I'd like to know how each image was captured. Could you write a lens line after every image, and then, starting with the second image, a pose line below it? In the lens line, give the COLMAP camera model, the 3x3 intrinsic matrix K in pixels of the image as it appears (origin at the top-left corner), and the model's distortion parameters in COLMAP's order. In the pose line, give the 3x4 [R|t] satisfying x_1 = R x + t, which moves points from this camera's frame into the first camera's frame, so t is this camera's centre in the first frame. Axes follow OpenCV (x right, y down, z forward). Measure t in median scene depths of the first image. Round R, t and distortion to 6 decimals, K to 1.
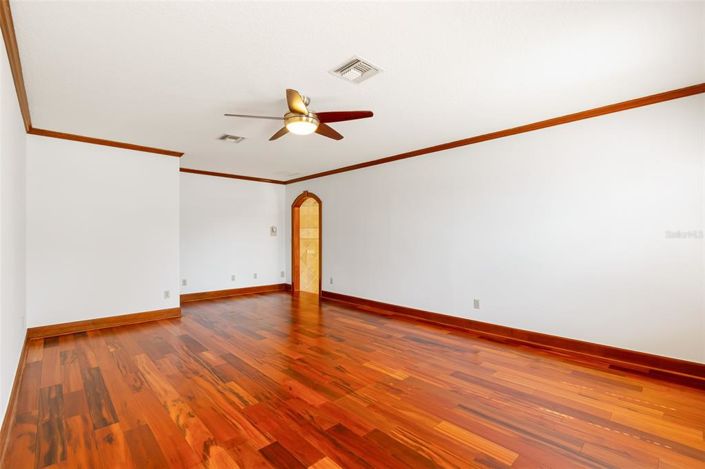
lens RADIAL K [[315.5, 0, 352.3], [0, 315.5, 236.7], [0, 0, 1]] dist [-0.000186, 0.000913]
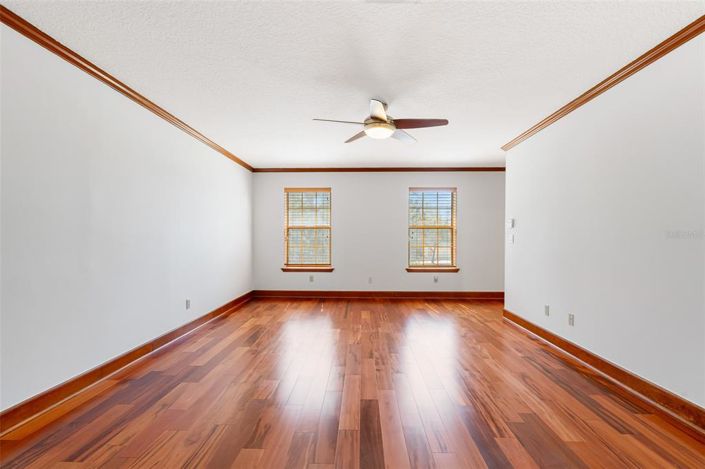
lens RADIAL K [[315.5, 0, 352.6], [0, 315.5, 235.9], [0, 0, 1]] dist [-0.000186, 0.000913]
pose [[-0.698462, 0.002650, 0.715642, -0.827170], [-0.005186, 0.999948, -0.008765, 0.019321], [-0.715628, -0.009833, -0.698412, 1.724078]]
